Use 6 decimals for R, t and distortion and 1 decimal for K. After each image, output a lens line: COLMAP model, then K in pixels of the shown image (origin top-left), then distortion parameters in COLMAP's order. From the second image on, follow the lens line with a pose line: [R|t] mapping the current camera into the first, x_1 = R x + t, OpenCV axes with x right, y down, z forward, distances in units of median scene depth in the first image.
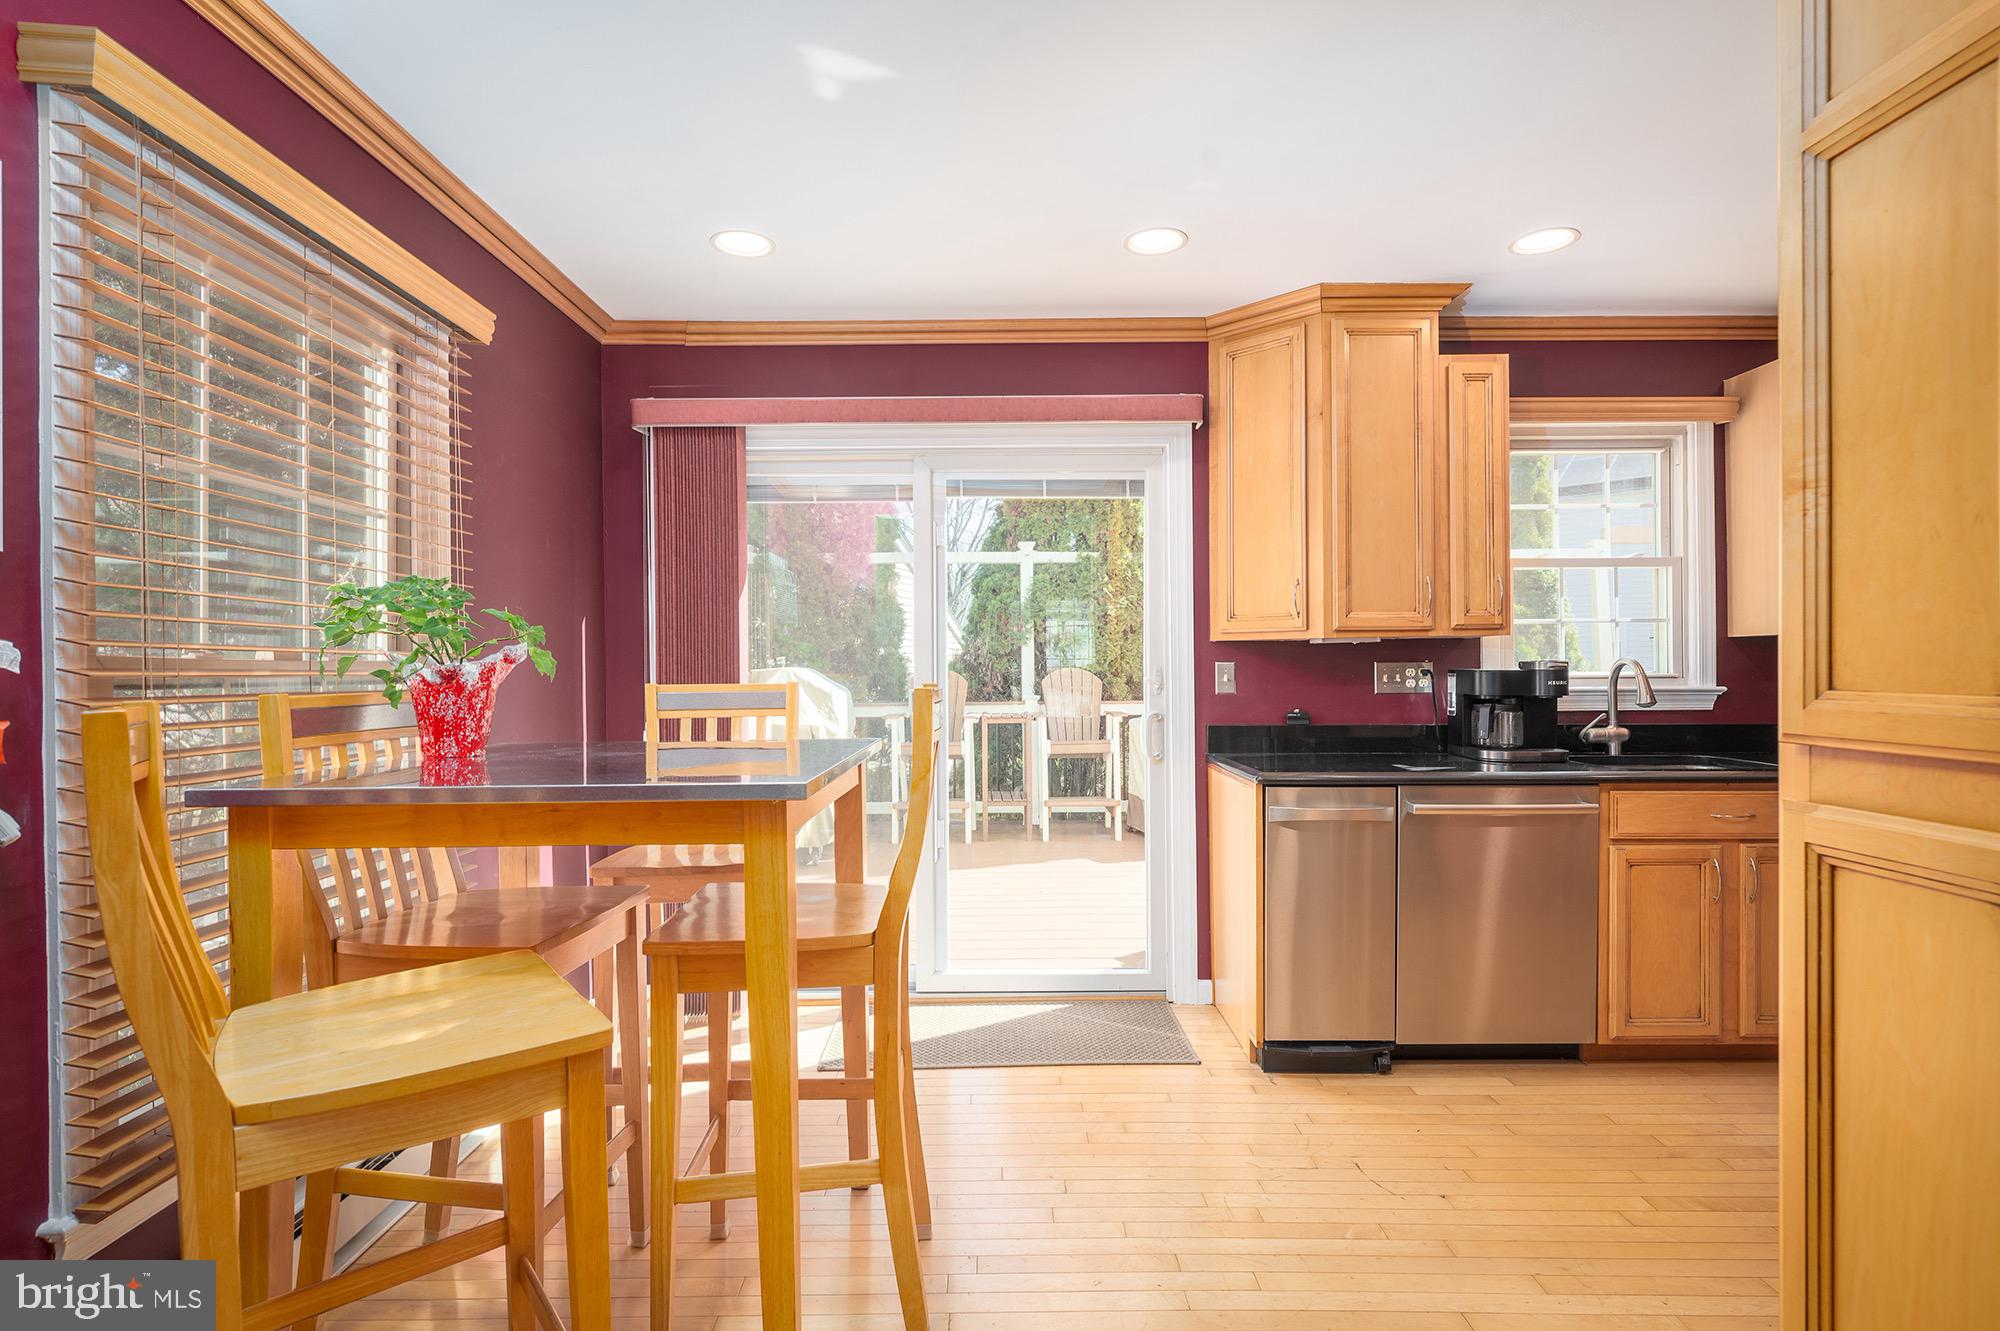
lens RADIAL K [[955.5, 0, 1002.0], [0, 955.5, 670.9], [0, 0, 1]] dist [-0.004651, -0.000411]
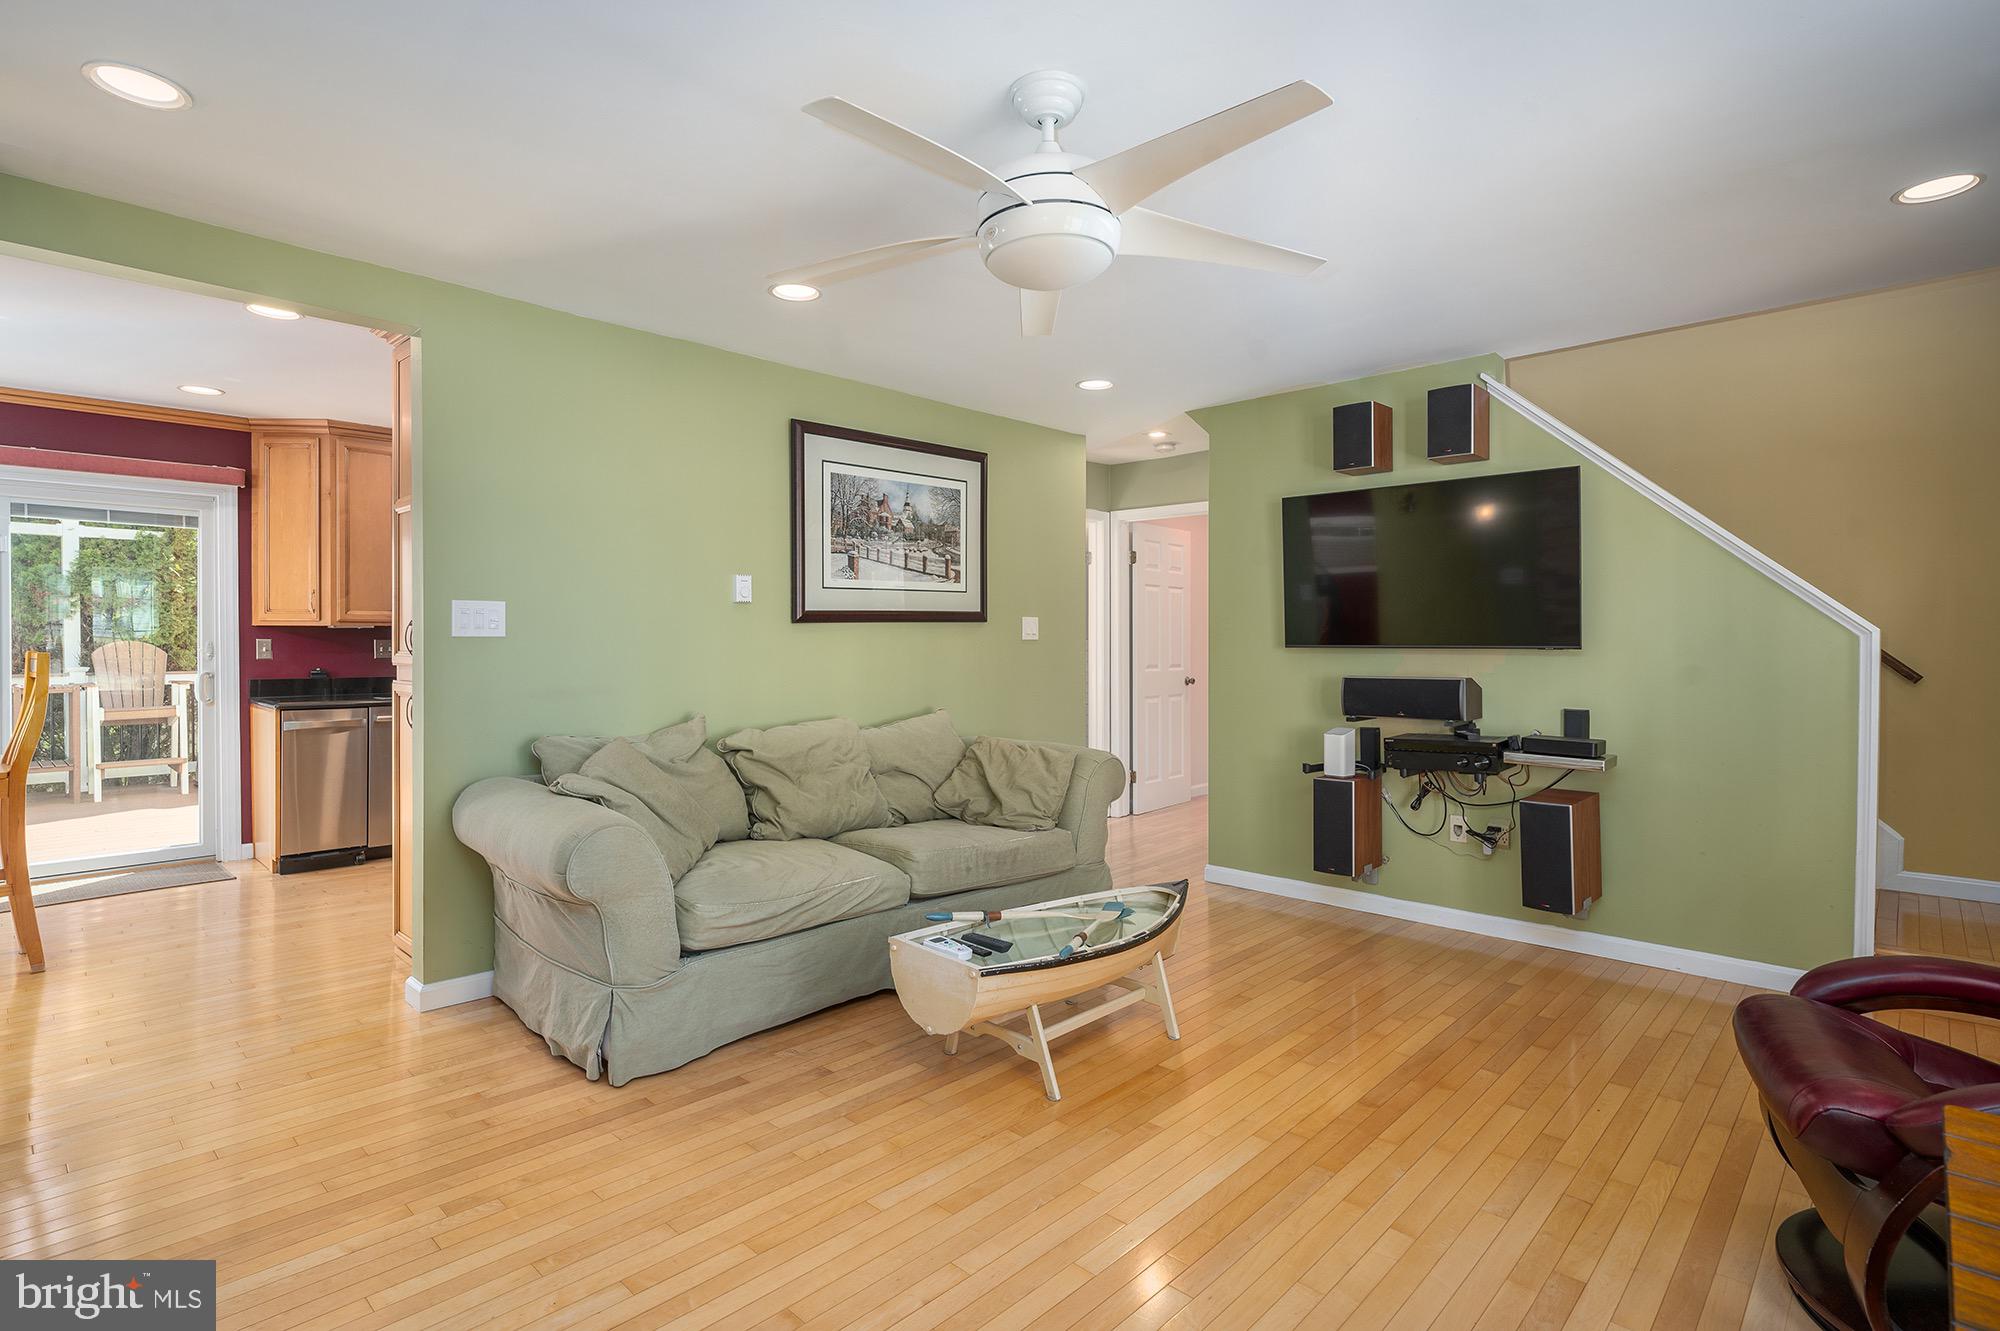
lens RADIAL K [[955.5, 0, 974.8], [0, 955.5, 638.2], [0, 0, 1]] dist [-0.004651, -0.000411]
pose [[0.694412, 0.002479, 0.719573, -0.081341], [0.000334, 0.999993, -0.003768, -0.004286], [-0.719577, 0.002857, 0.694407, -0.925512]]
